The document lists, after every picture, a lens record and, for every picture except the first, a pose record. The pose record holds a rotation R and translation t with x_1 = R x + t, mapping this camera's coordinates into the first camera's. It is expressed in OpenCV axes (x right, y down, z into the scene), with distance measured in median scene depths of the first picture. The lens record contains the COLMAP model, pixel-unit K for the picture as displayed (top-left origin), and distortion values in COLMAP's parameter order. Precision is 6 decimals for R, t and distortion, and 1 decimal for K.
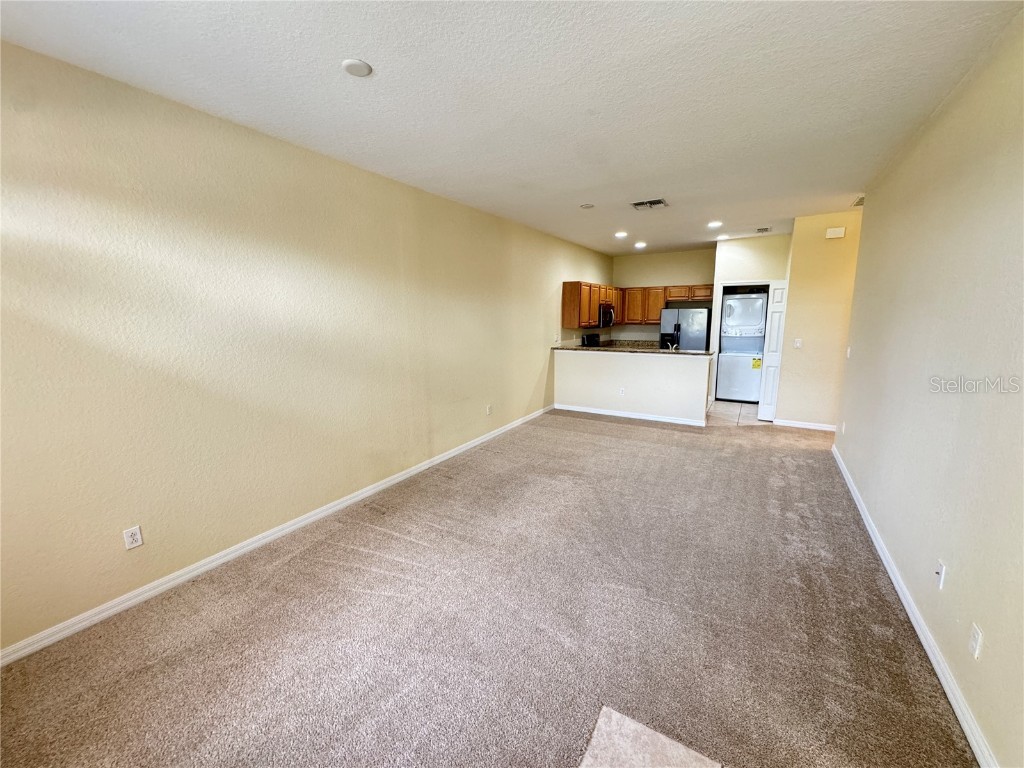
lens RADIAL K [[409.1, 0, 509.4], [0, 409.1, 379.0], [0, 0, 1]] dist [-0.003278, 0.000545]
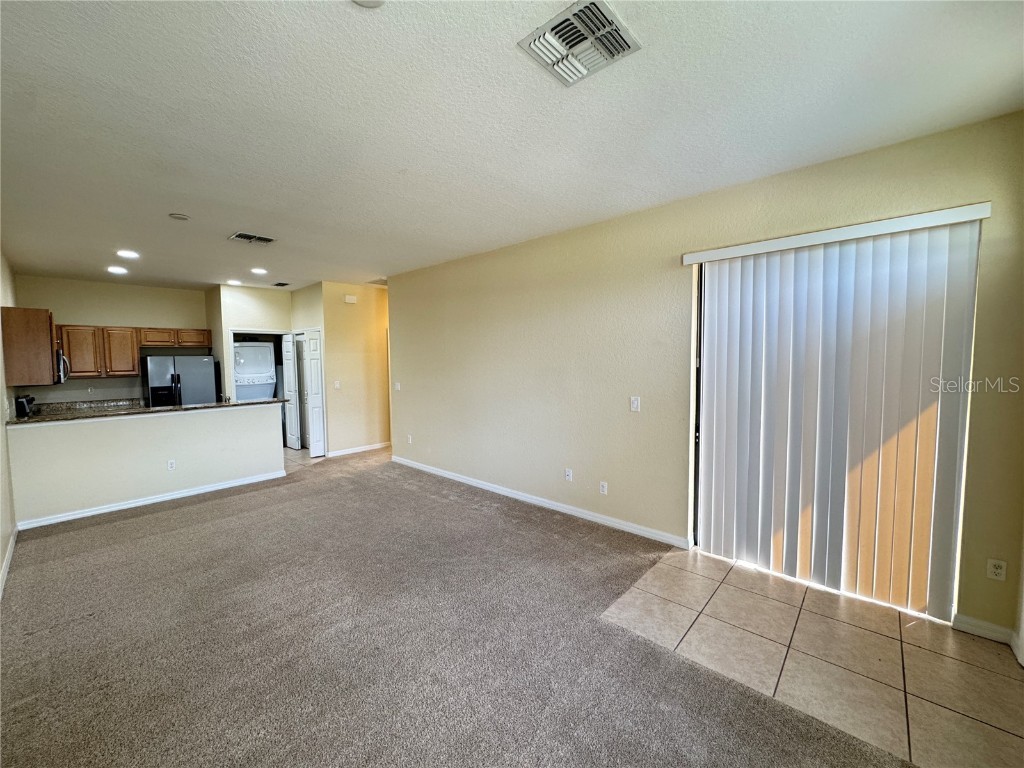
lens RADIAL K [[409.1, 0, 513.3], [0, 409.1, 381.1], [0, 0, 1]] dist [-0.003278, 0.000545]
pose [[0.187381, -0.049080, 0.981060, -0.383497], [0.166519, 0.985883, 0.017516, -0.033964], [-0.968070, 0.160083, 0.192909, 0.276404]]
